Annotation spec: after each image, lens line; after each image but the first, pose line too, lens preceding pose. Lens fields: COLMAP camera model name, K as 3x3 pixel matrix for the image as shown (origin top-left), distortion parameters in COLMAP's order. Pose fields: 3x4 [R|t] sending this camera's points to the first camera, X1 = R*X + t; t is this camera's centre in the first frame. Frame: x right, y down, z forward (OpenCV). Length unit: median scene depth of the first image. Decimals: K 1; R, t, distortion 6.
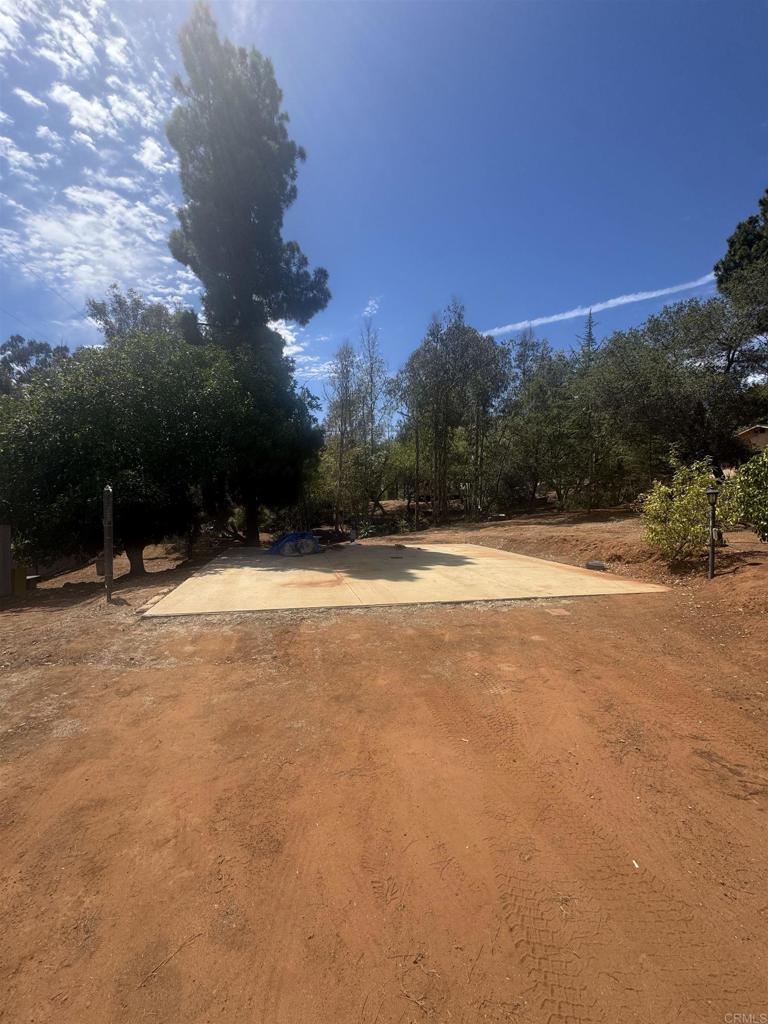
lens RADIAL K [[413.2, 0, 385.3], [0, 413.2, 516.9], [0, 0, 1]] dist [-0.001157, 0.000075]
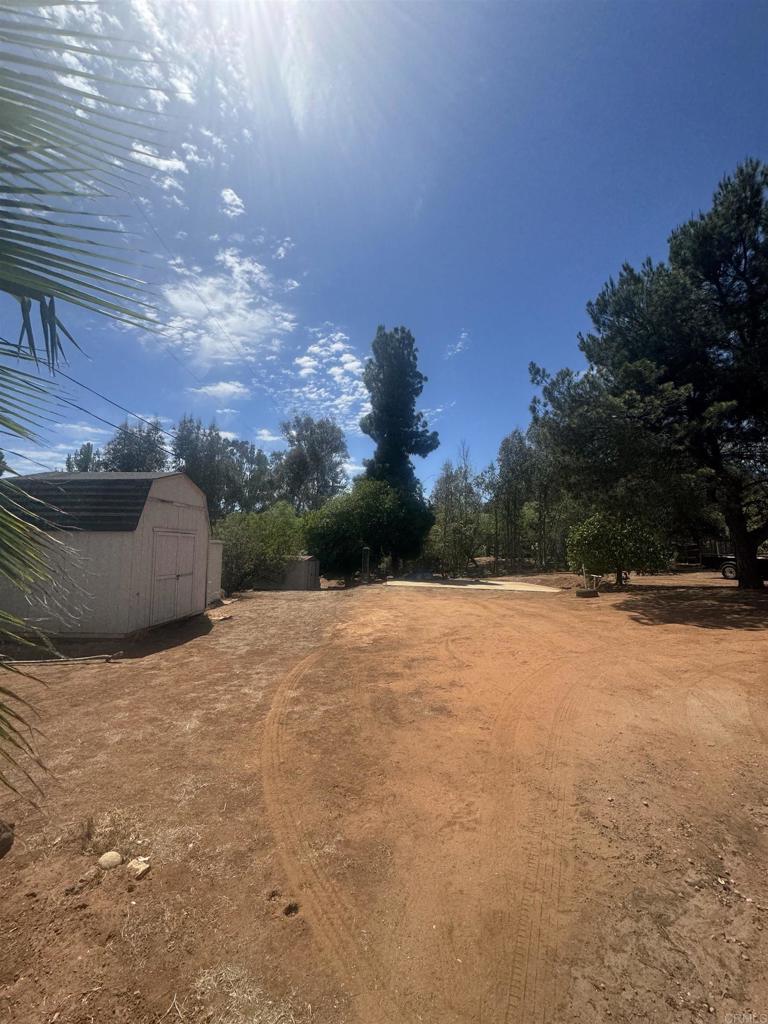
lens RADIAL K [[413.2, 0, 385.3], [0, 413.2, 516.9], [0, 0, 1]] dist [-0.001157, 0.000075]
pose [[0.965963, -0.010787, -0.258455, 0.099002], [-0.026079, 0.989979, -0.138787, 0.046663], [0.257362, 0.140804, 0.956002, -0.730666]]
